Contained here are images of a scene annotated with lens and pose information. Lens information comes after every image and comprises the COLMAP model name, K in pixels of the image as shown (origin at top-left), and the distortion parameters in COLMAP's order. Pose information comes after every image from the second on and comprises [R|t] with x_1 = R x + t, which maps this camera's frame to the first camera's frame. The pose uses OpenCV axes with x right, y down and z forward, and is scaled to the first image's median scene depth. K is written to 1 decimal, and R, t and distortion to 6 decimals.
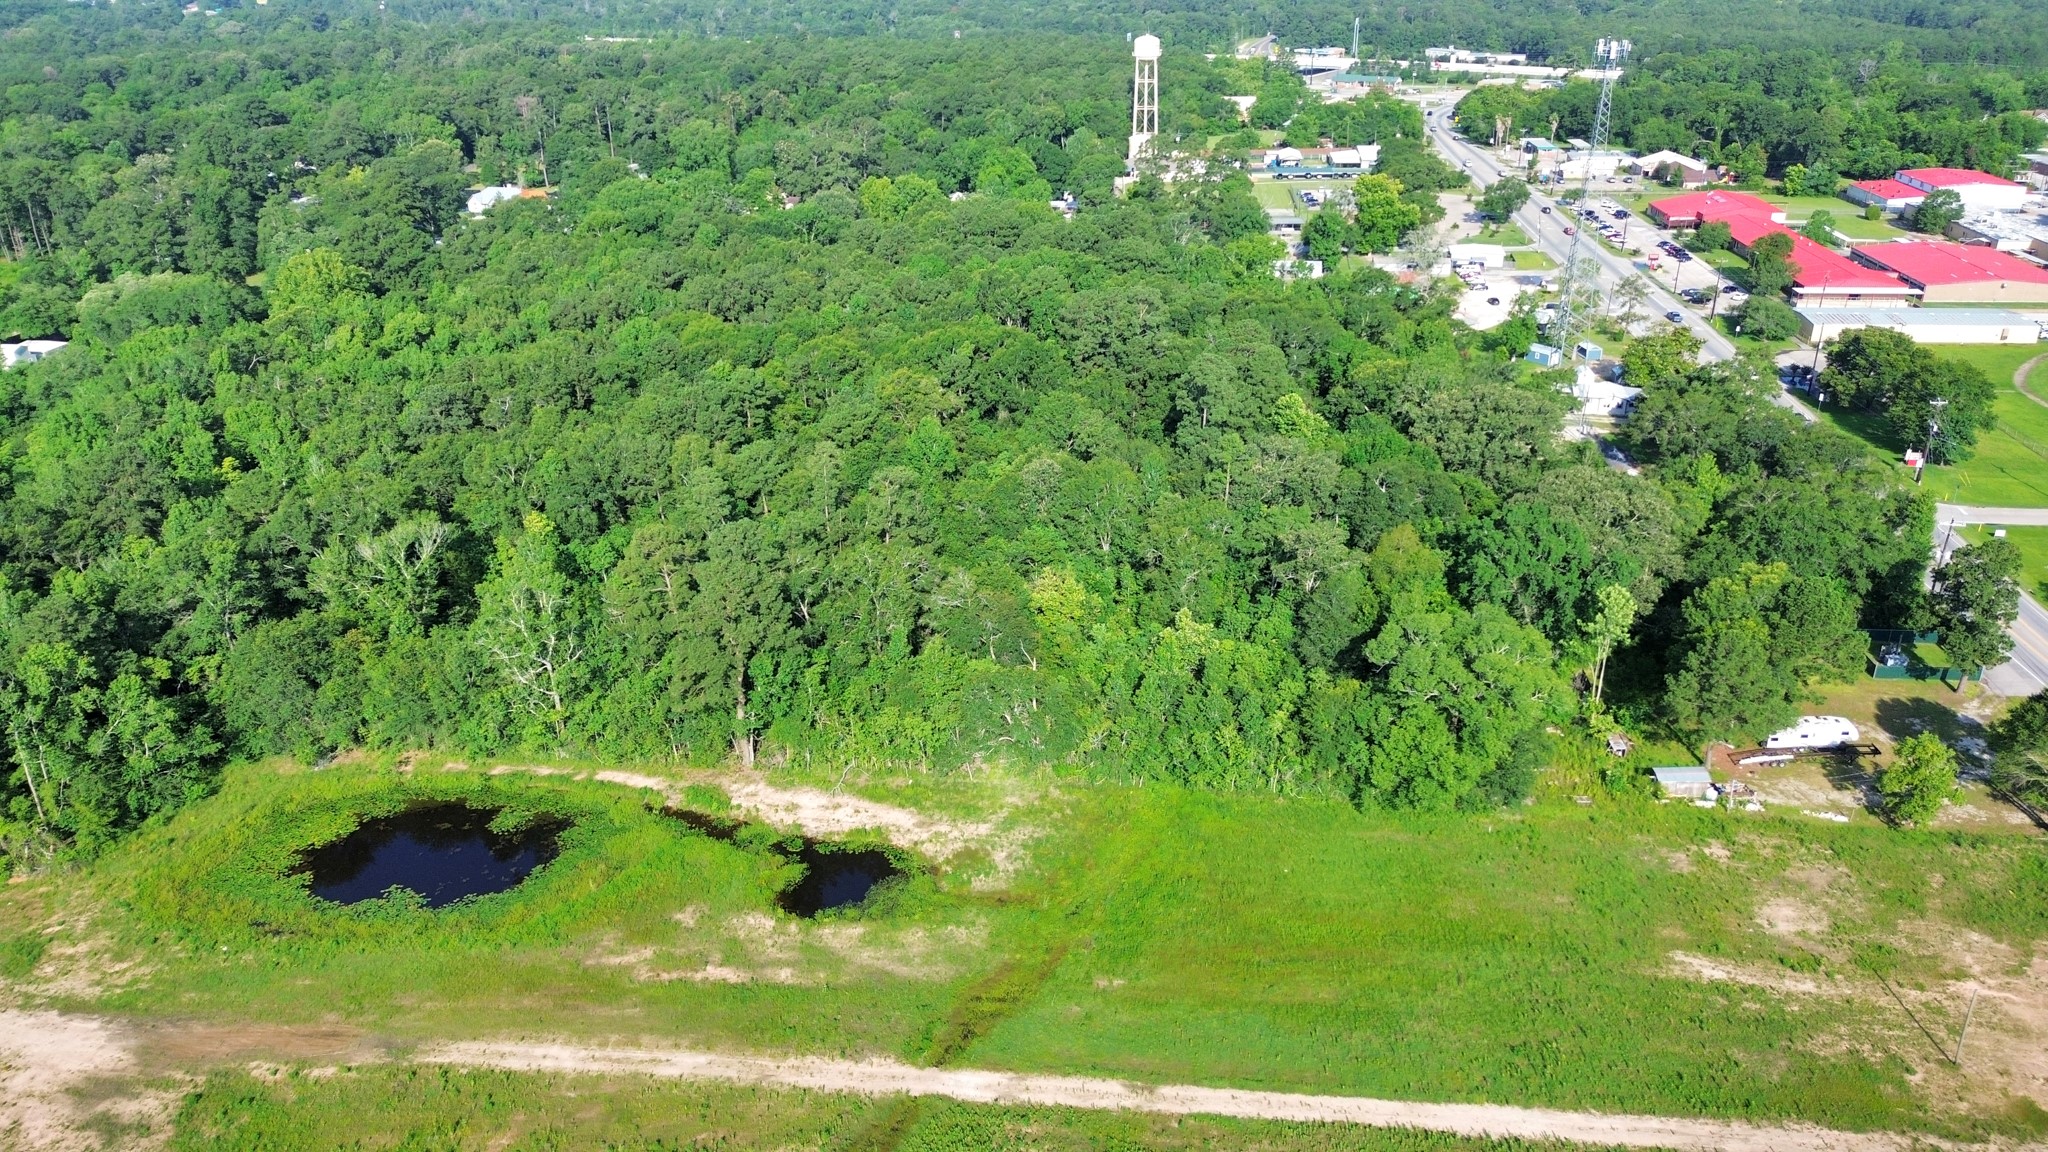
lens RADIAL K [[1446.0, 0, 1024.0], [0, 1446.0, 576.0], [0, 0, 1]] dist [0.083010, -0.086538]
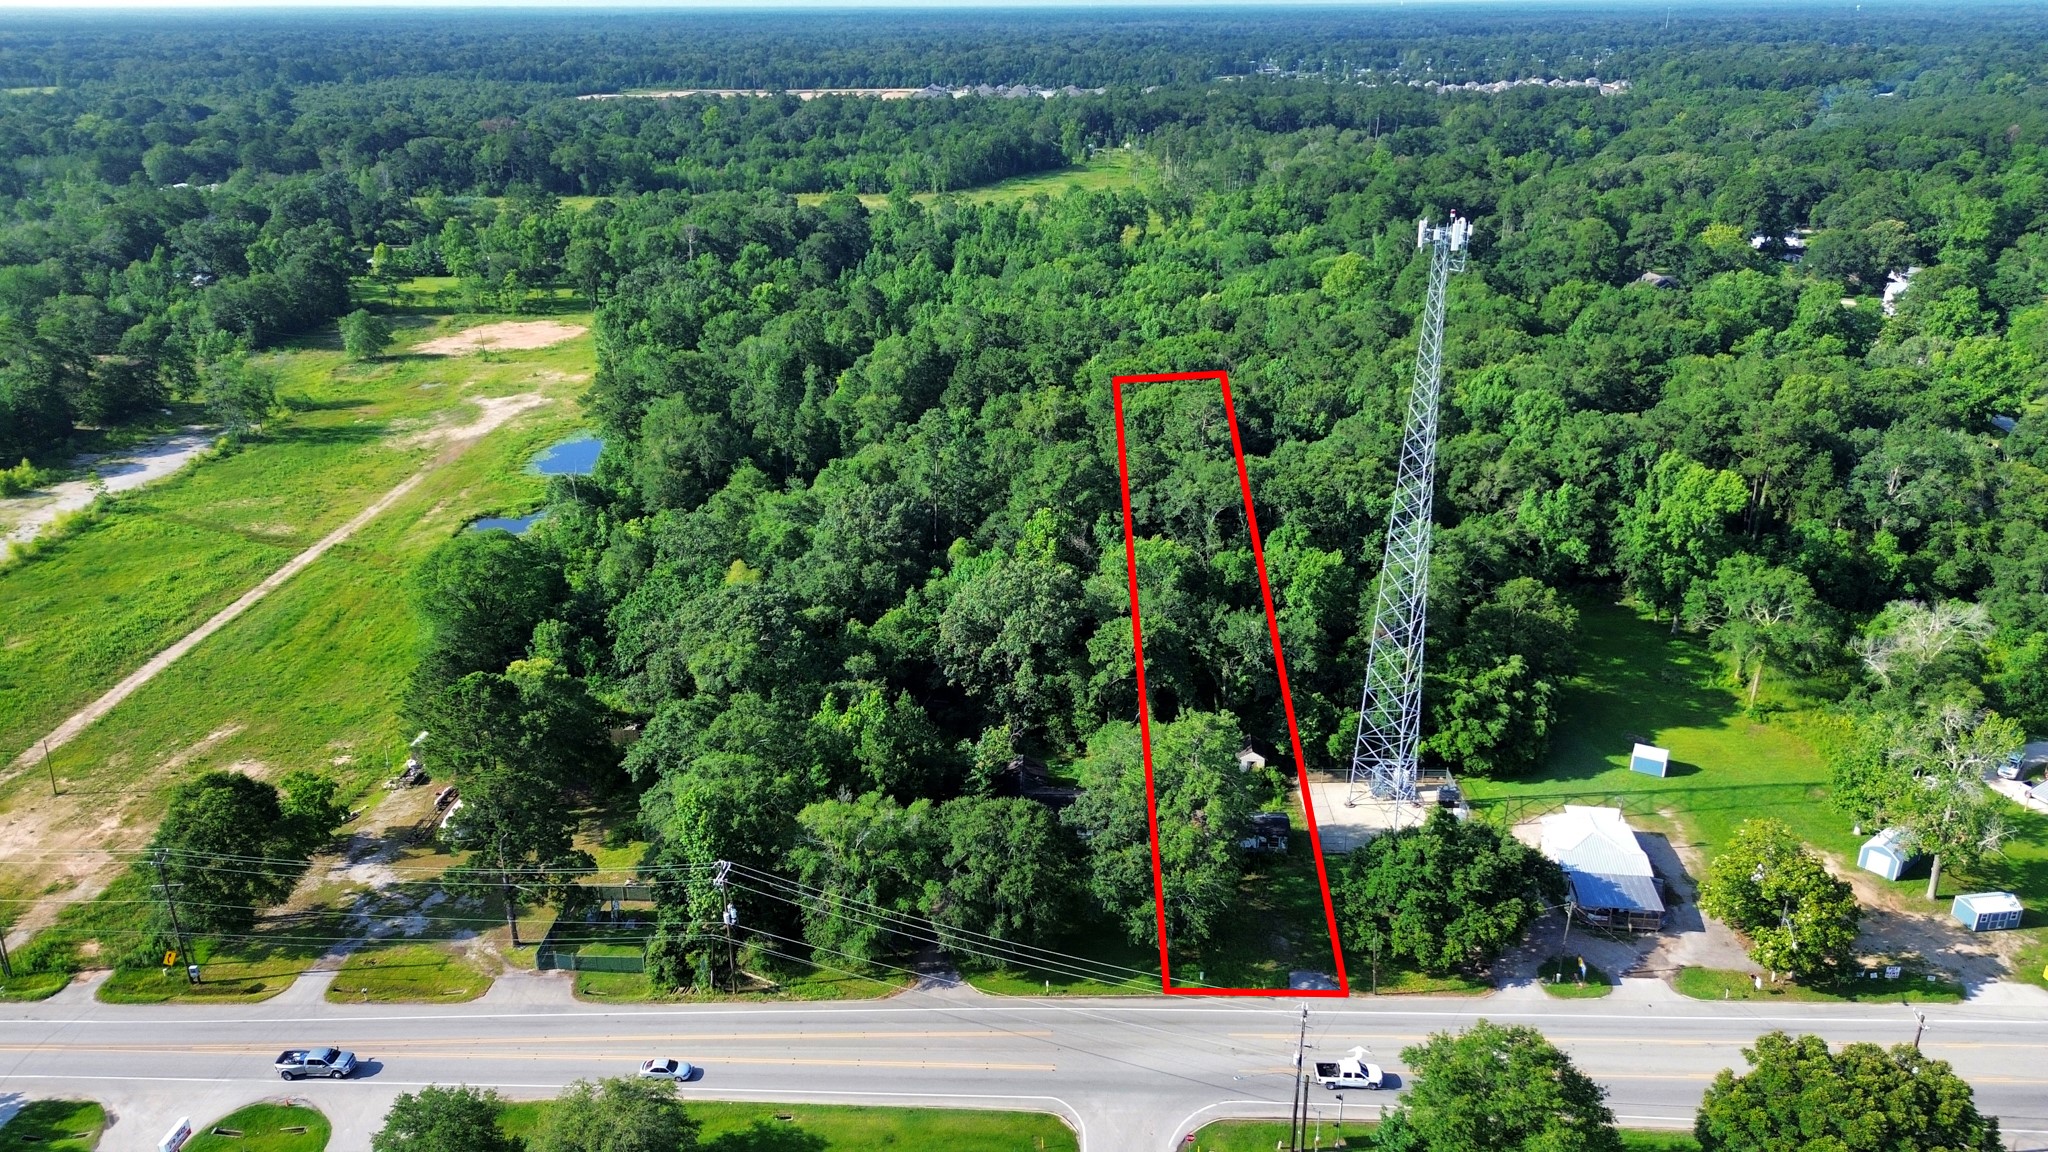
lens RADIAL K [[1450.2, 0, 1024.7], [0, 1450.2, 575.2], [0, 0, 1]] dist [0.068402, -0.064419]
pose [[0.066293, 0.373317, -0.925332, 1.256889], [-0.402399, 0.858617, 0.317572, -0.452965], [0.913061, 0.351300, 0.207143, 0.958876]]
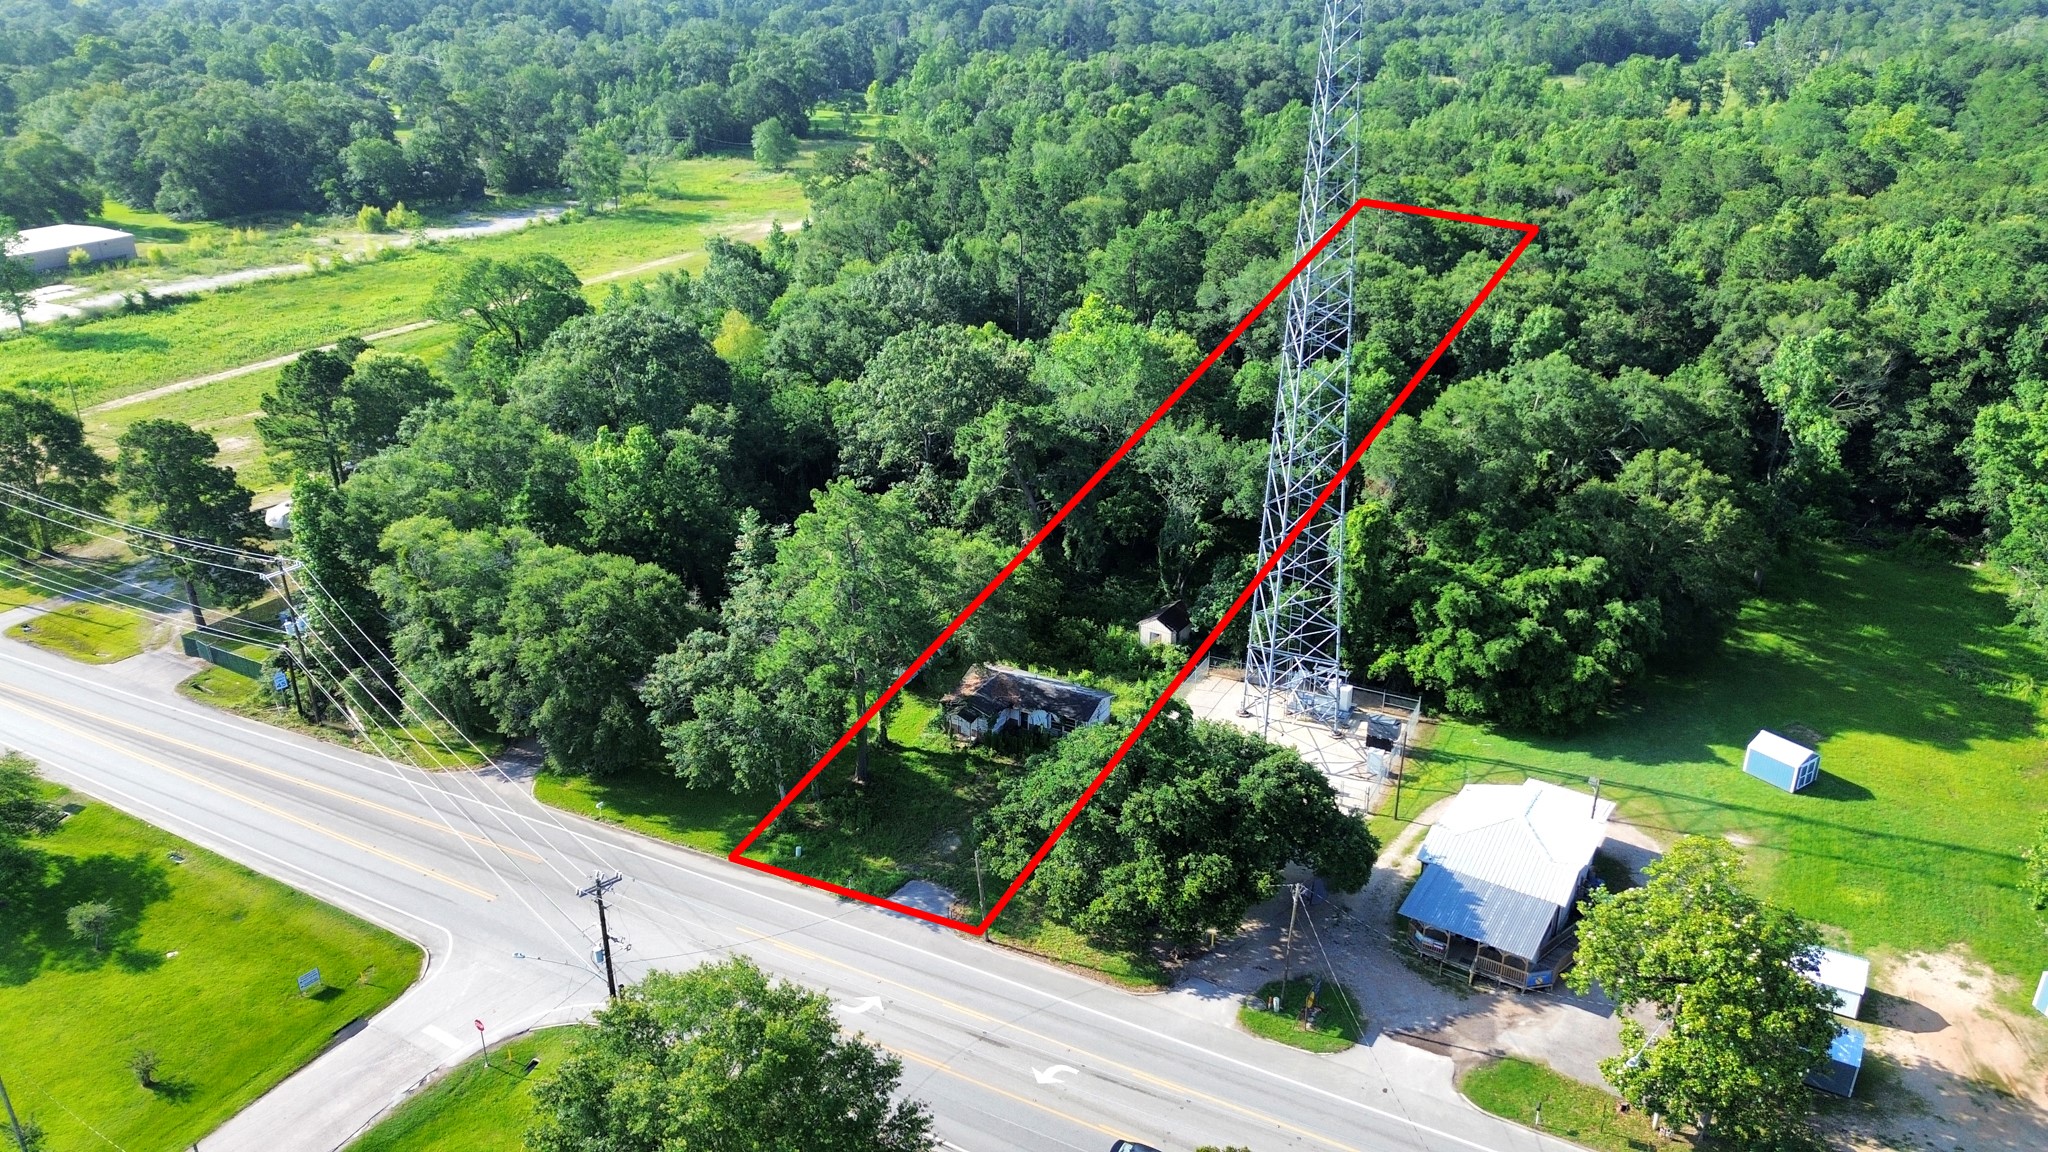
lens RADIAL K [[1450.2, 0, 1024.7], [0, 1450.2, 575.2], [0, 0, 1]] dist [0.068402, -0.064419]
pose [[-0.387914, 0.376577, -0.841256, 1.018310], [-0.371396, 0.771485, 0.516600, -0.454522], [0.843557, 0.512836, -0.159411, 1.373869]]
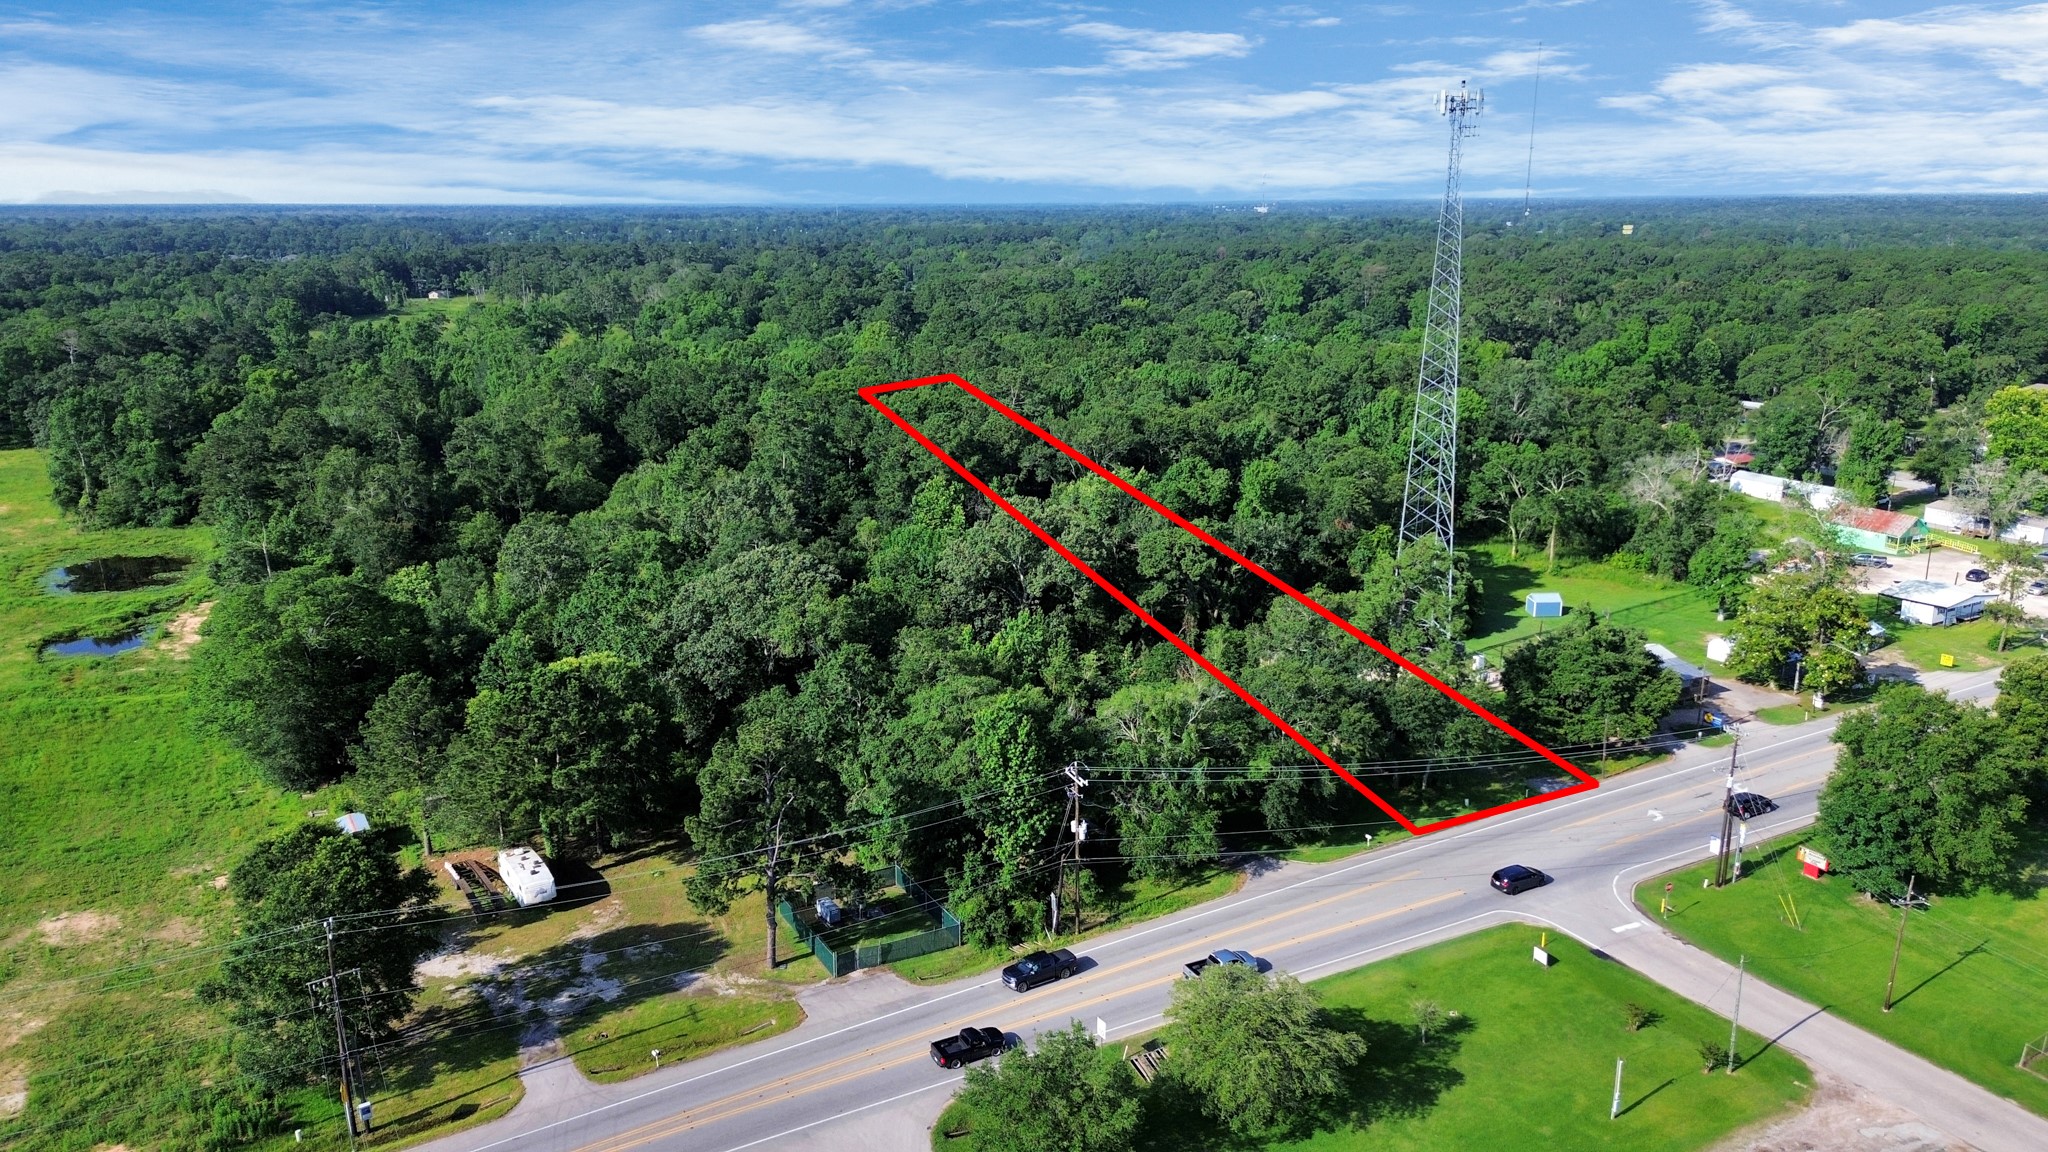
lens RADIAL K [[1446.0, 0, 1024.0], [0, 1446.0, 576.0], [0, 0, 1]] dist [0.083010, -0.086538]
pose [[0.568889, 0.211684, -0.794705, 1.083033], [-0.334139, 0.942449, 0.011845, -0.115480], [0.751476, 0.258804, 0.606881, 0.618835]]
